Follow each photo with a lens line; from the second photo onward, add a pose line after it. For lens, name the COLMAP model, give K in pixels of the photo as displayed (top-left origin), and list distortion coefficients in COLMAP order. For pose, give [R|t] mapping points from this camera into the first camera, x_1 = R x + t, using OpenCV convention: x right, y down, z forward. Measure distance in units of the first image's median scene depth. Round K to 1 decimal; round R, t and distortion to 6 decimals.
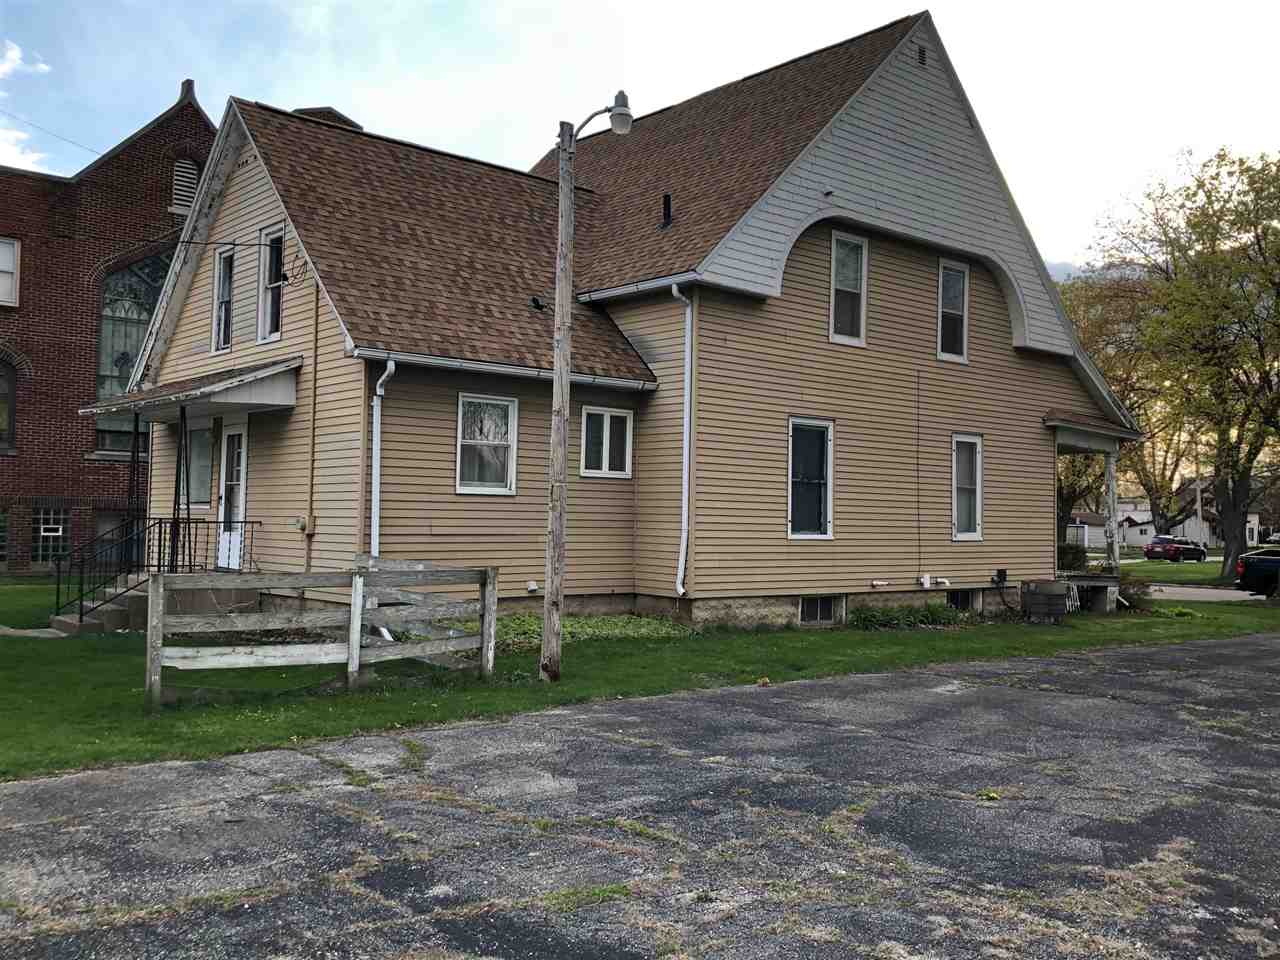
lens RADIAL K [[1200.9, 0, 639.8], [0, 1200.9, 484.5], [0, 0, 1]] dist [0.010671, 0.000000]
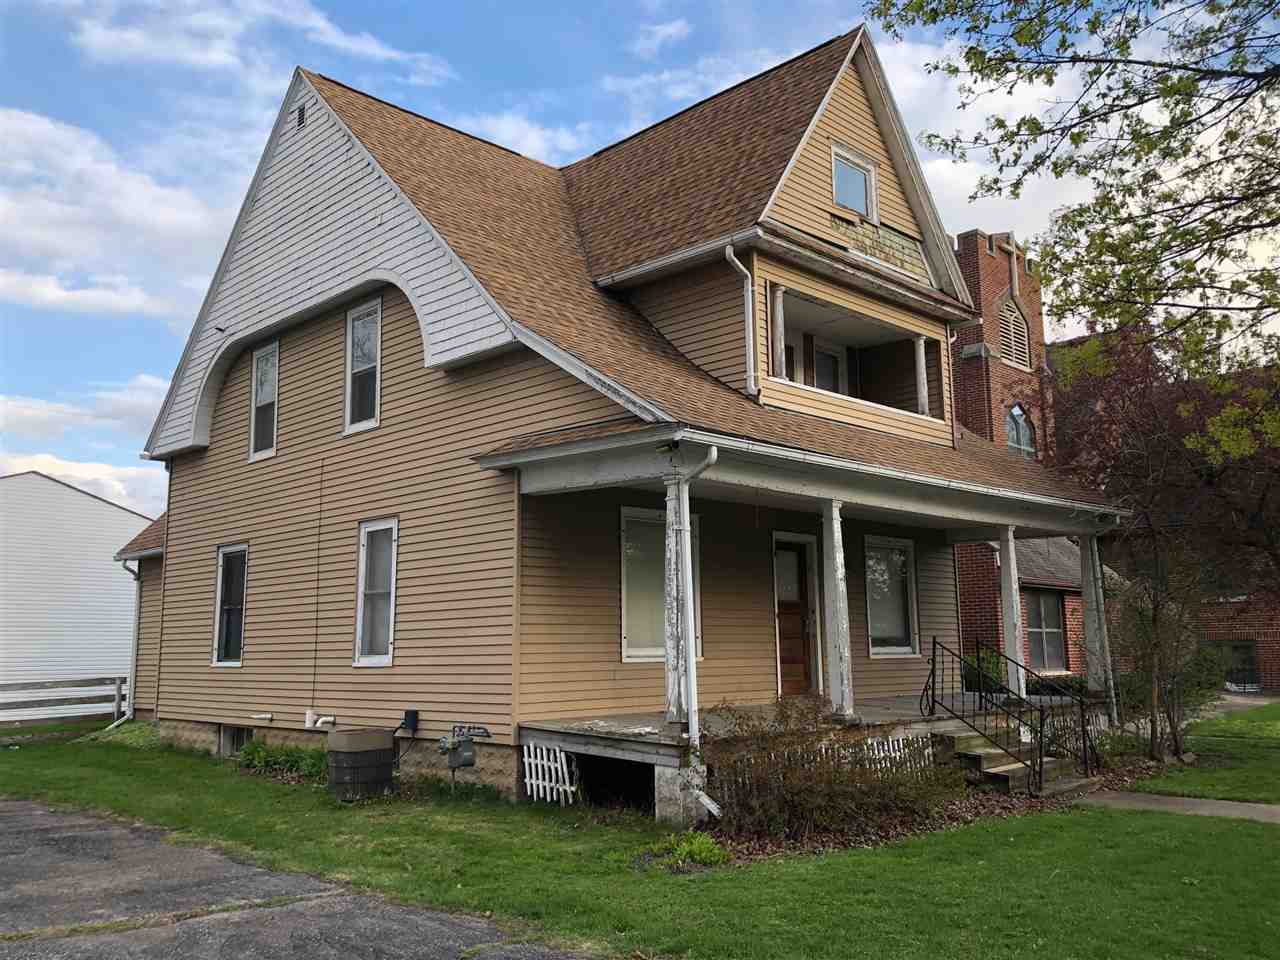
lens RADIAL K [[1119.3, 0, 636.2], [0, 1119.3, 478.2], [0, 0, 1]] dist [0.000524, -0.009587]
pose [[0.070922, -0.173836, -0.982217, 0.979860], [0.045762, 0.984227, -0.170887, 0.058564], [0.996432, -0.032829, 0.077759, 1.128527]]
